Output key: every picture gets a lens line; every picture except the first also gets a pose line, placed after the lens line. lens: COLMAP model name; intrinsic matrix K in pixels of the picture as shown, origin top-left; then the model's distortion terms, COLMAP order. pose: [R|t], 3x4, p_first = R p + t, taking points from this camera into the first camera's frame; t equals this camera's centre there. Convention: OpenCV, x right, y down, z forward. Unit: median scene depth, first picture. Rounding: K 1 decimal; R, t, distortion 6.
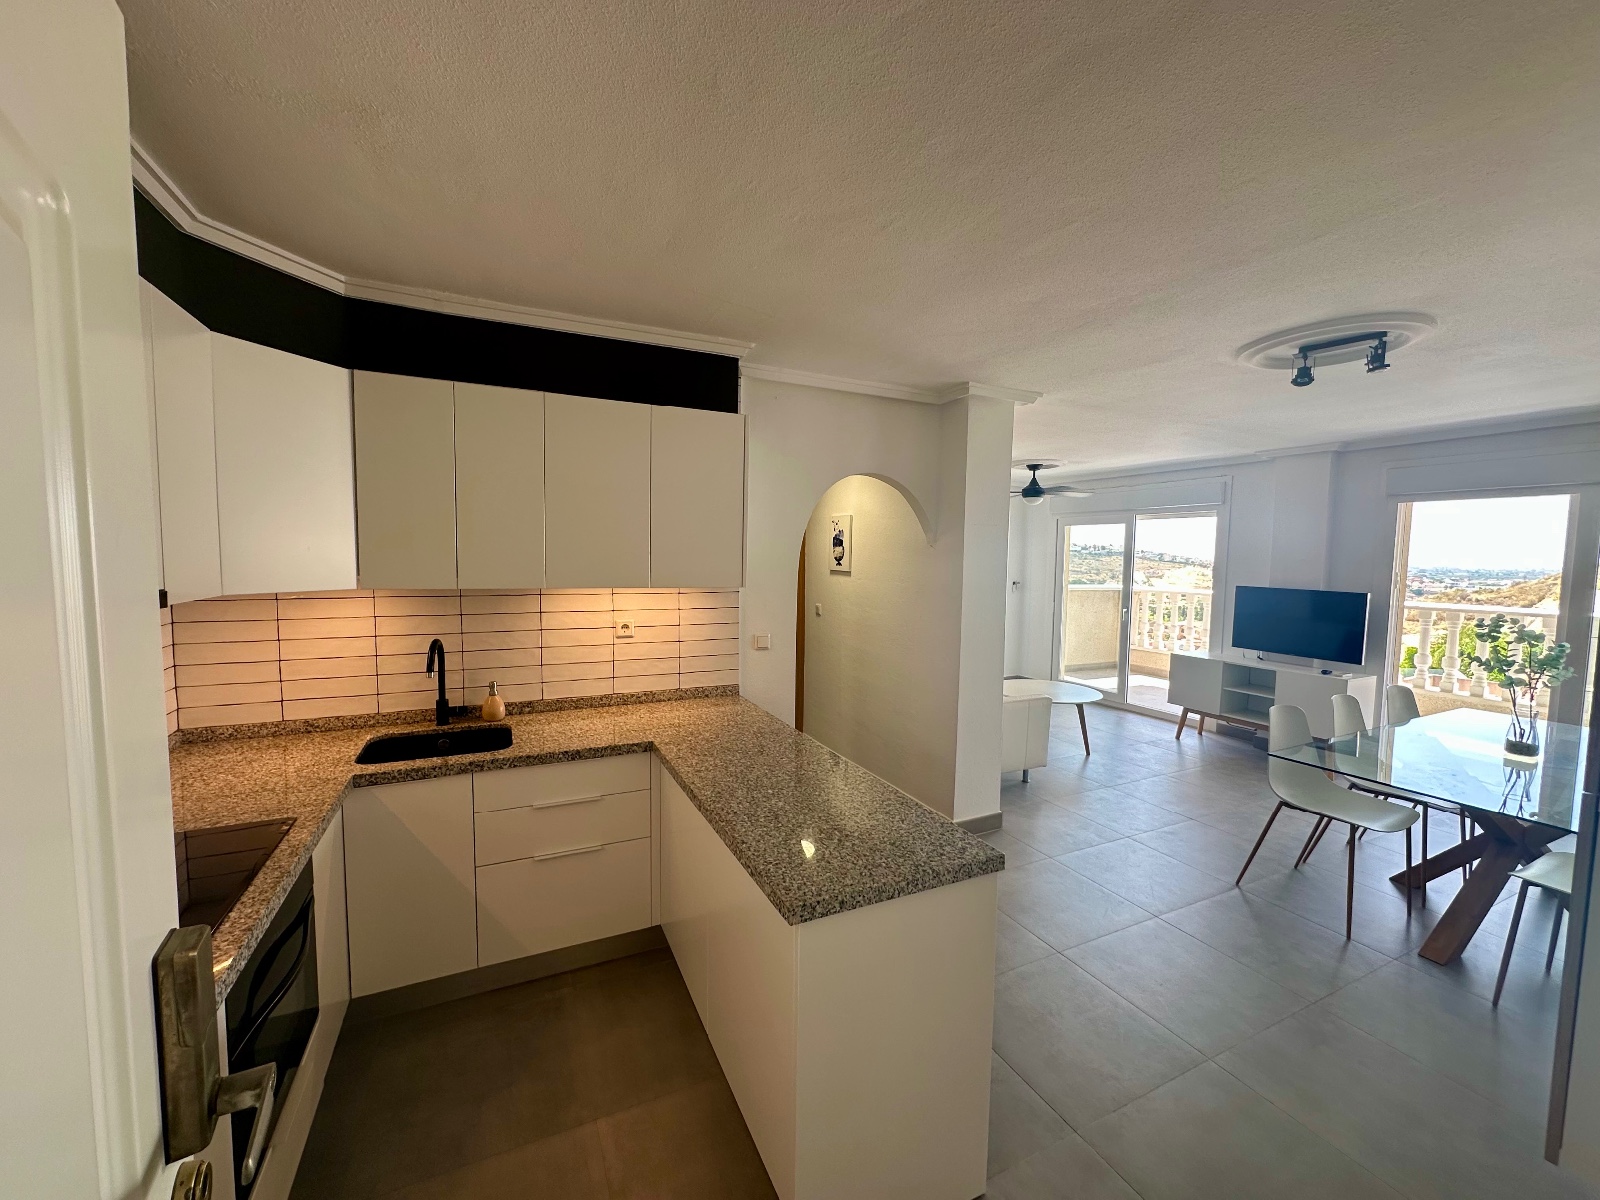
lens RADIAL K [[635.1, 0, 797.1], [0, 635.1, 601.5], [0, 0, 1]] dist [-0.005614, 0.000695]
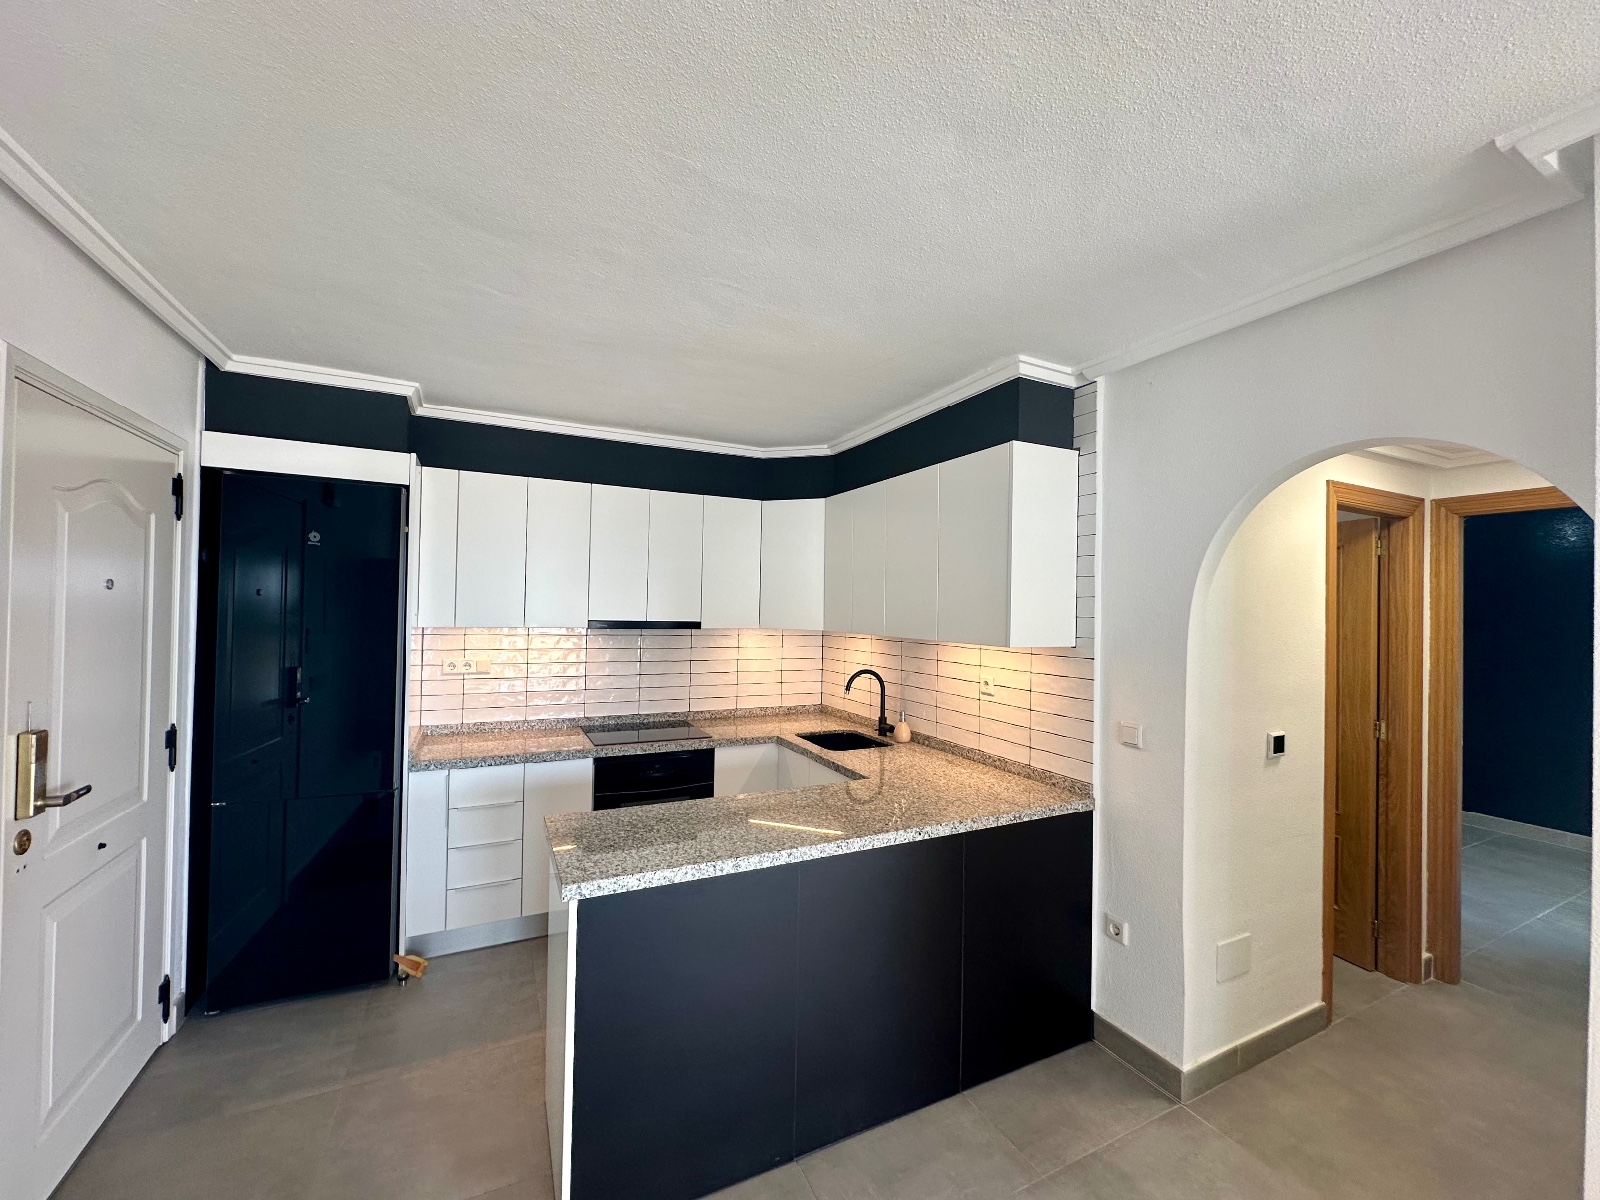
lens RADIAL K [[635.1, 0, 797.1], [0, 635.1, 601.5], [0, 0, 1]] dist [-0.005614, 0.000695]
pose [[0.011500, -0.025720, -0.999603, 0.780557], [-0.091685, 0.995431, -0.026668, -0.036576], [0.995722, 0.091955, 0.009089, 0.761821]]
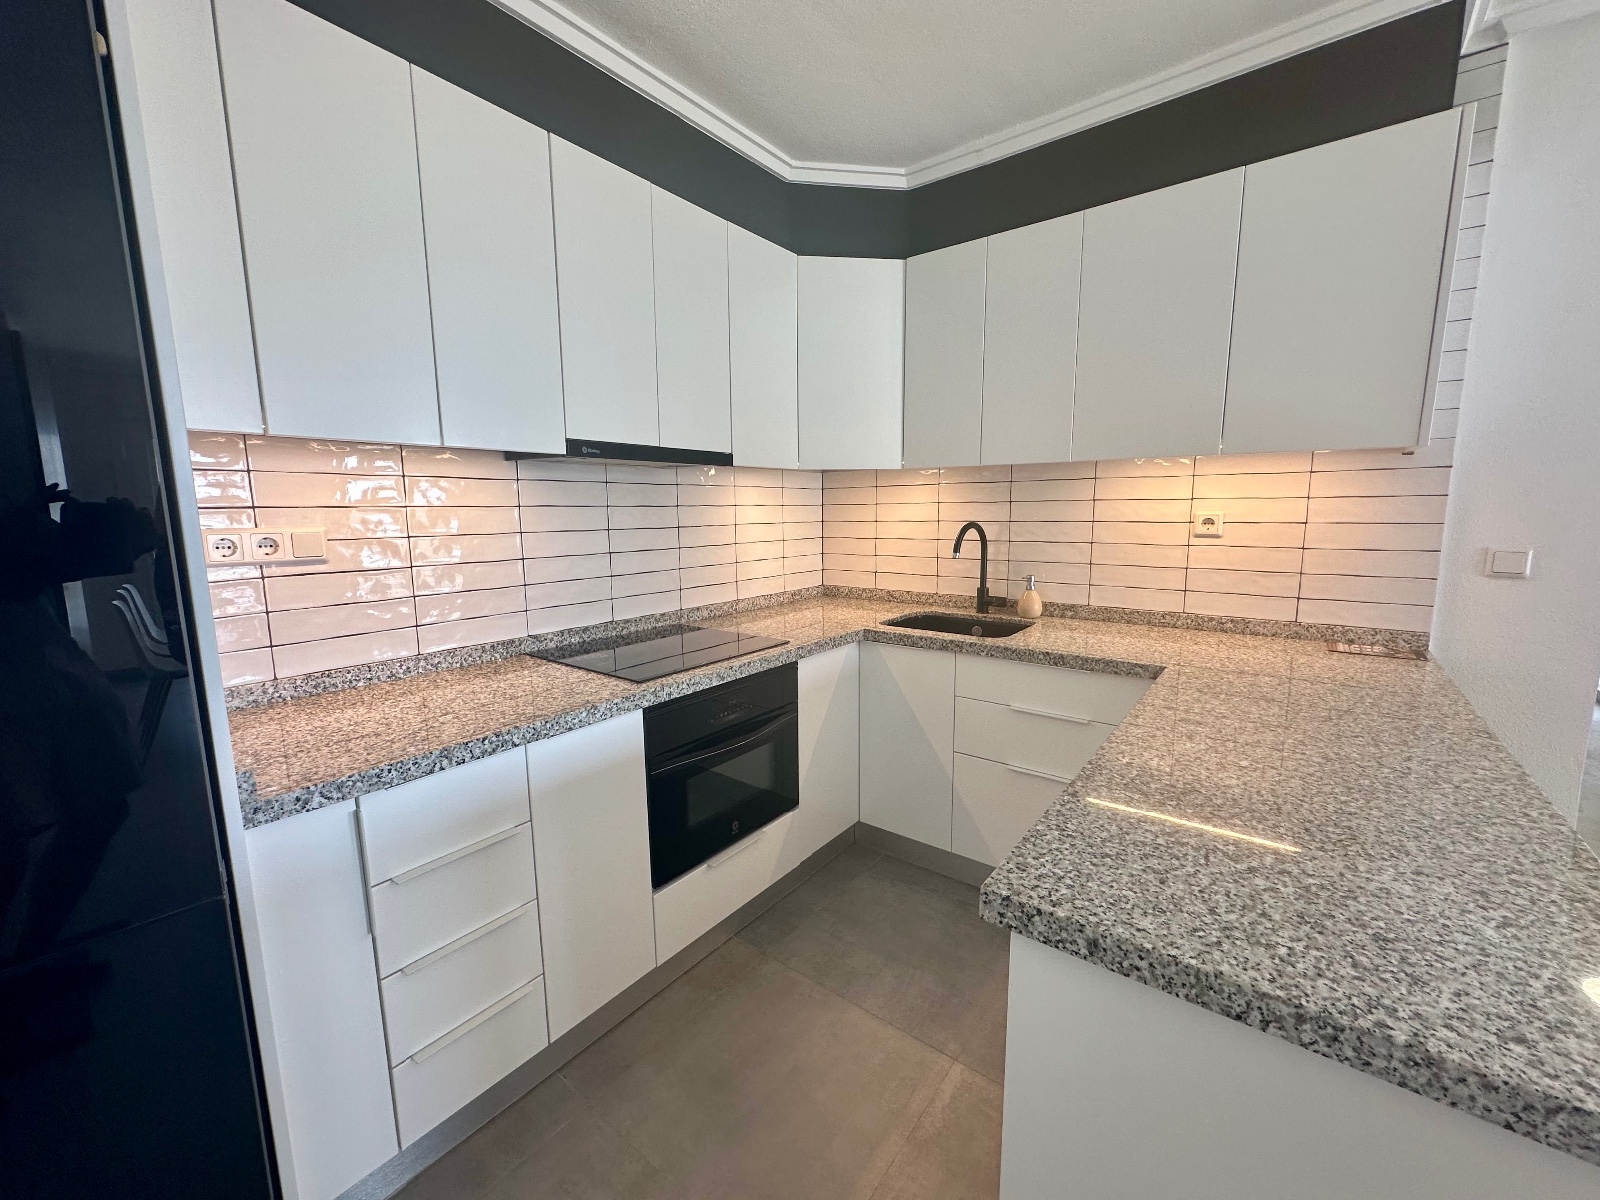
lens RADIAL K [[635.1, 0, 797.1], [0, 635.1, 601.5], [0, 0, 1]] dist [-0.005614, 0.000695]
pose [[0.446206, 0.113093, -0.887756, 0.185566], [-0.049335, 0.993583, 0.101778, 0.087769], [0.893570, -0.001617, 0.448922, 0.290031]]
